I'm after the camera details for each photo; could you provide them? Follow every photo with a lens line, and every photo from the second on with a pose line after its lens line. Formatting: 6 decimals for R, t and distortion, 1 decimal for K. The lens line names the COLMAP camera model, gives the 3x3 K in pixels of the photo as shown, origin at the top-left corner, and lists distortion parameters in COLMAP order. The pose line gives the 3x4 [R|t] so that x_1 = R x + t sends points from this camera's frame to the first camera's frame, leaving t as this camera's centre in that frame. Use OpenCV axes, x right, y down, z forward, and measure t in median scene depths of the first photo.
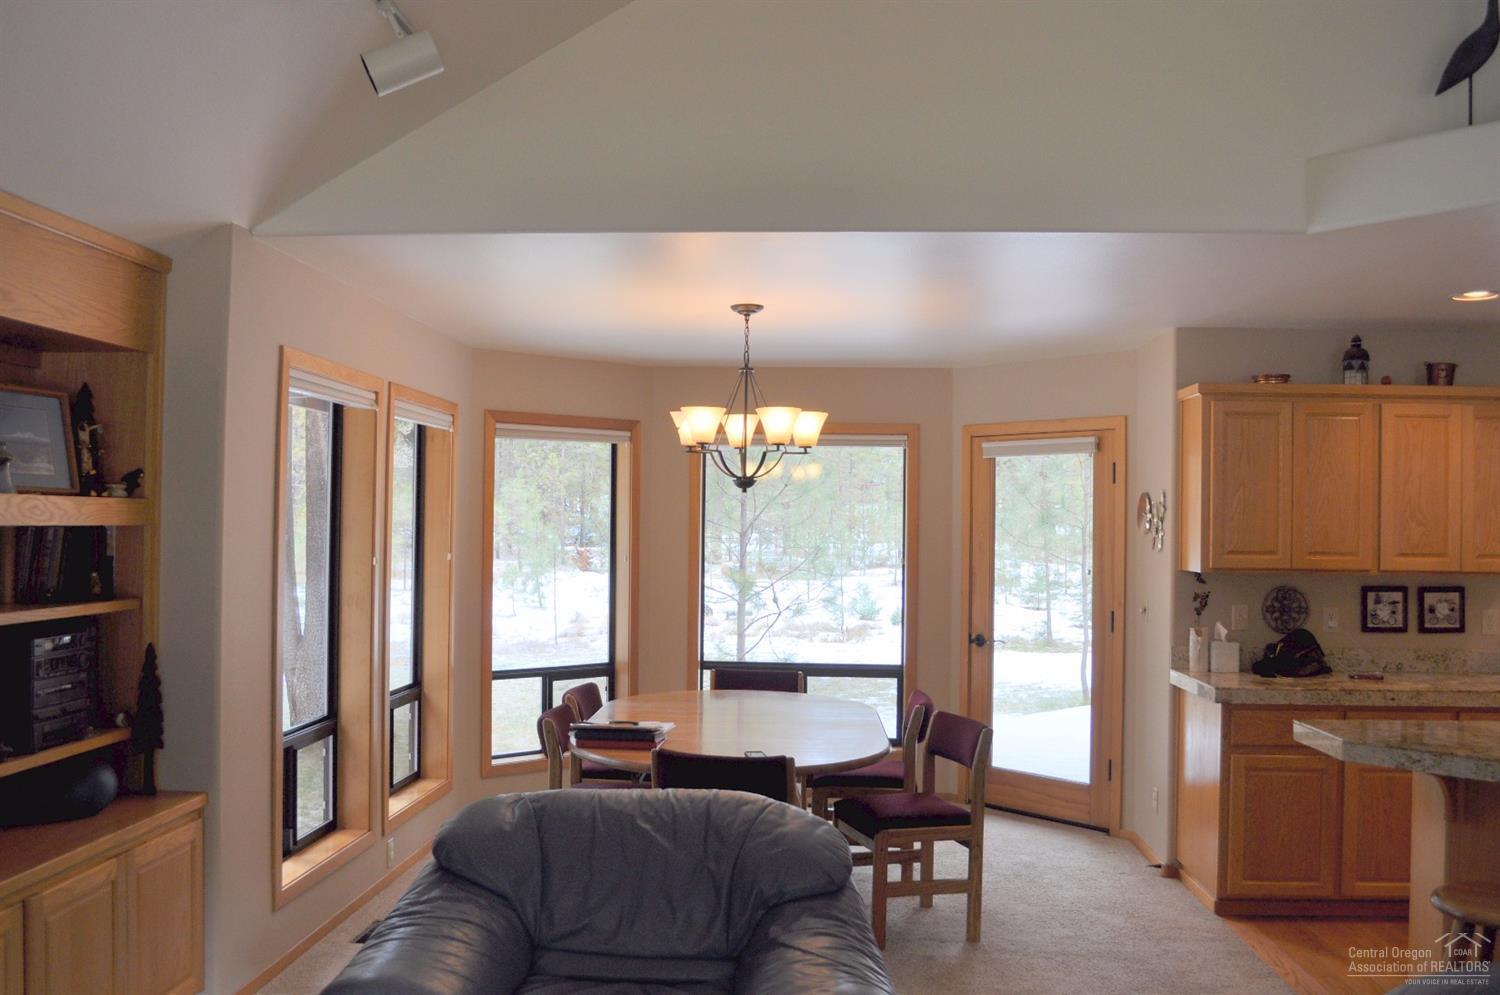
lens RADIAL K [[1275.1, 0, 750.0], [0, 1275.1, 497.5], [0, 0, 1]] dist [-0.088904, -0.001811]
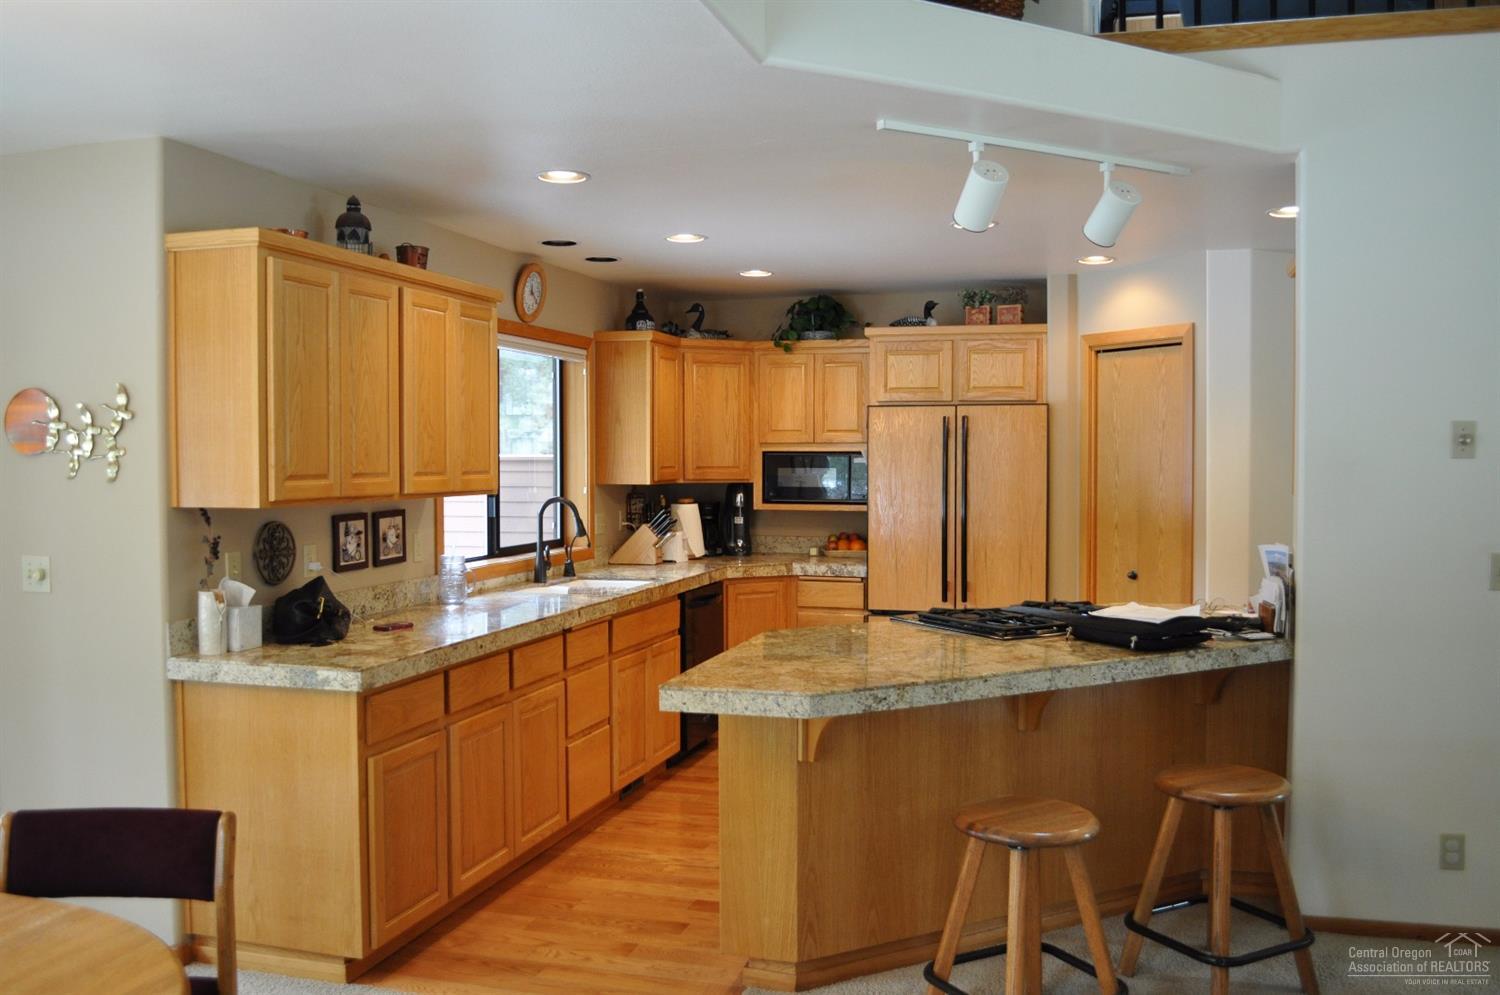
lens RADIAL K [[1275.1, 0, 750.0], [0, 1275.1, 497.5], [0, 0, 1]] dist [-0.088904, -0.001811]
pose [[0.226252, -0.049345, 0.972818, -0.232682], [-0.014880, 0.998424, 0.054105, 0.012317], [-0.973955, -0.026717, 0.225162, 0.563627]]
